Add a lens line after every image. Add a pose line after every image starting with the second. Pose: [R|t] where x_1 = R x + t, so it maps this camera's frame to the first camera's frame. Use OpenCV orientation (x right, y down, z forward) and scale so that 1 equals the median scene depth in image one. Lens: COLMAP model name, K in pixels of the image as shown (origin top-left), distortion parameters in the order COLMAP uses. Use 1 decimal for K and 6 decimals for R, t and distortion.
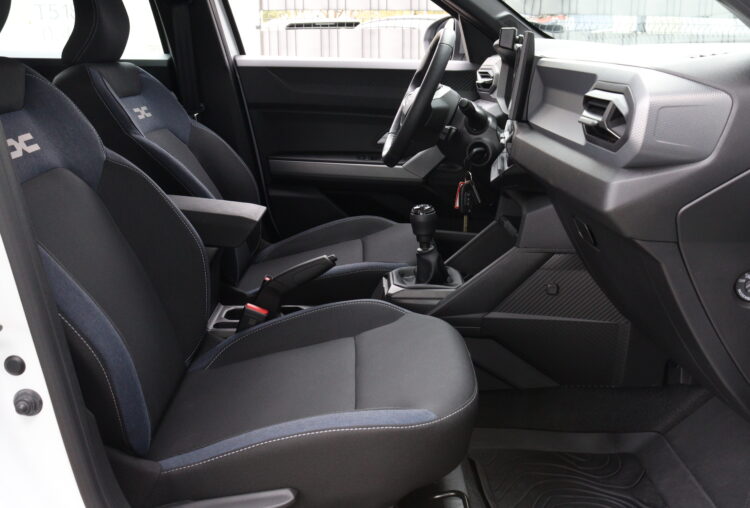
lens RADIAL K [[736.2, 0, 375.0], [0, 736.2, 254.0], [0, 0, 1]] dist [-0.086170, -0.009453]
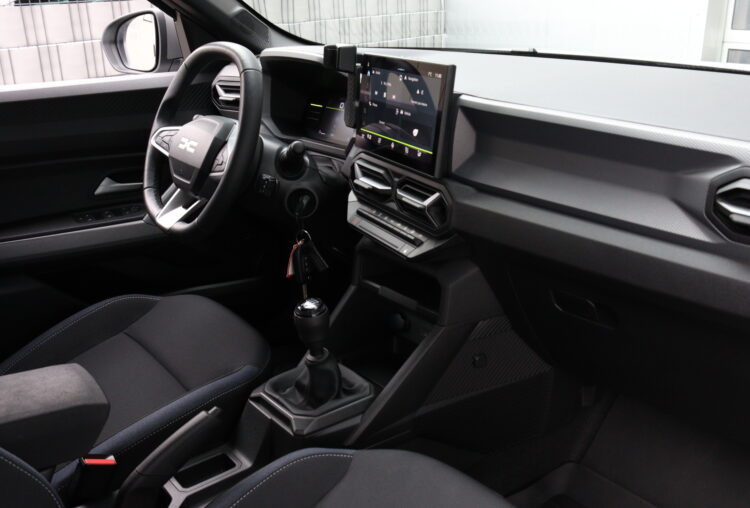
lens RADIAL K [[736.2, 0, 375.0], [0, 736.2, 254.0], [0, 0, 1]] dist [-0.086170, -0.009453]
pose [[0.802176, -0.244244, 0.544847, -0.238466], [0.204681, 0.969703, 0.133347, -0.174207], [-0.560909, 0.004552, 0.827865, 0.309972]]
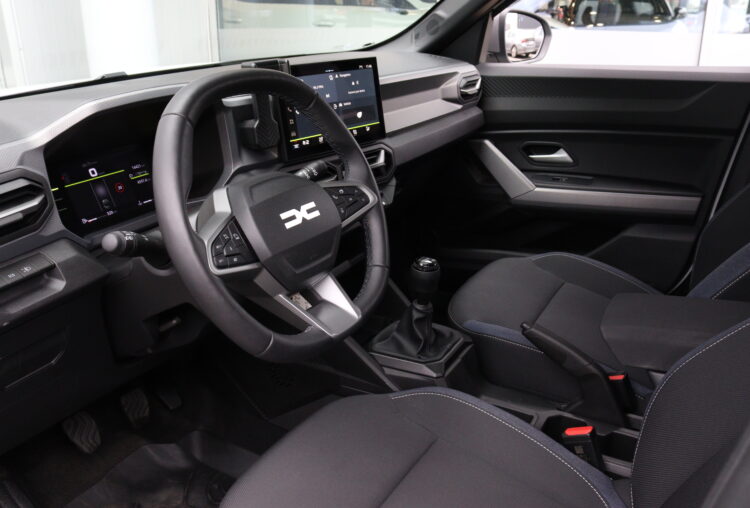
lens RADIAL K [[709.2, 0, 375.0], [0, 709.2, 254.0], [0, 0, 1]] dist [-0.003809, -0.001382]
pose [[-0.878863, -0.154220, 0.451460, -0.232898], [0.133888, 0.828547, 0.543675, -0.494092], [-0.457902, 0.538261, -0.707531, 1.492910]]
